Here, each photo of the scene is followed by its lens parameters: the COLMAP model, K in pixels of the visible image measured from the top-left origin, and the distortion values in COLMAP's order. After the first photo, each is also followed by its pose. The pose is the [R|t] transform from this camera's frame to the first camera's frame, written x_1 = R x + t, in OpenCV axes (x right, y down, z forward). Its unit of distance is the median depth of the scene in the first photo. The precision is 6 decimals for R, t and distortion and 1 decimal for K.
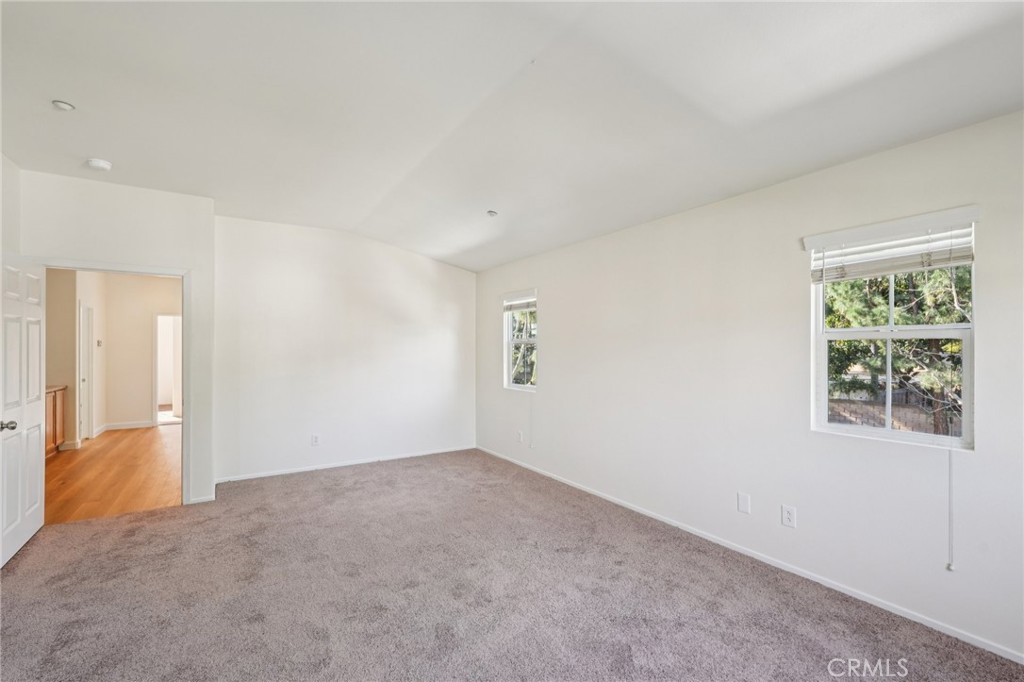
lens RADIAL K [[448.3, 0, 508.7], [0, 448.3, 344.6], [0, 0, 1]] dist [-0.014150, 0.005011]
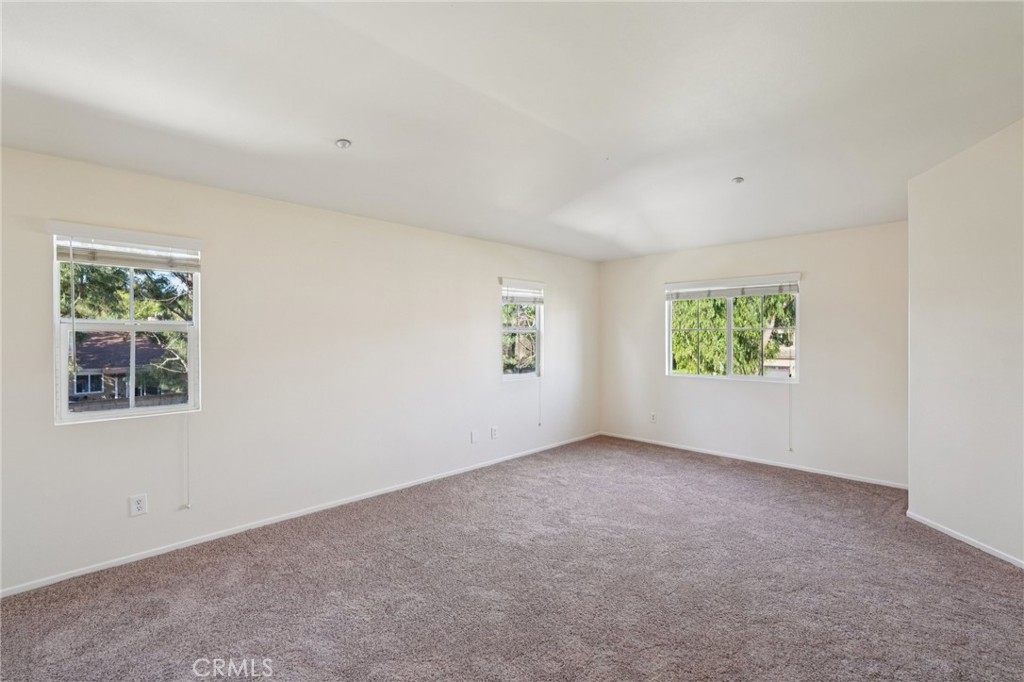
lens RADIAL K [[448.3, 0, 510.4], [0, 448.3, 340.8], [0, 0, 1]] dist [-0.014150, 0.005011]
pose [[-0.212807, -0.004116, 0.977085, -0.831512], [-0.002646, 0.999990, 0.003636, 0.010912], [-0.977091, -0.001812, -0.212816, 0.975977]]
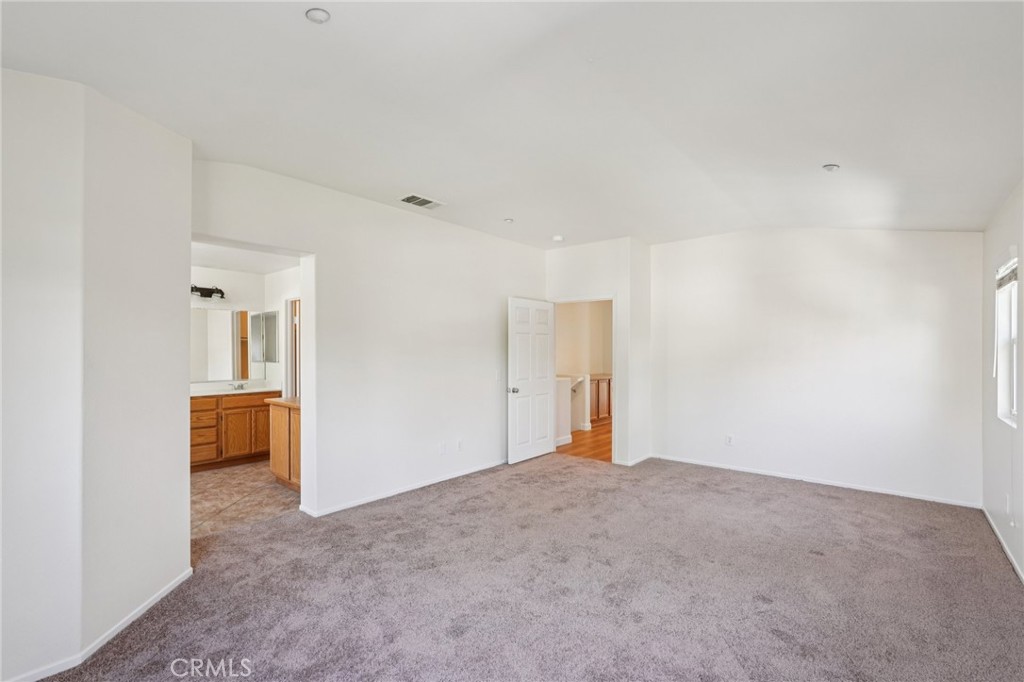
lens RADIAL K [[448.3, 0, 512.1], [0, 448.3, 340.0], [0, 0, 1]] dist [-0.014150, 0.005011]
pose [[0.294974, -0.020269, -0.955290, 0.547009], [0.007894, 0.999793, -0.018776, 0.000977], [0.955473, -0.002002, 0.295073, 0.309870]]
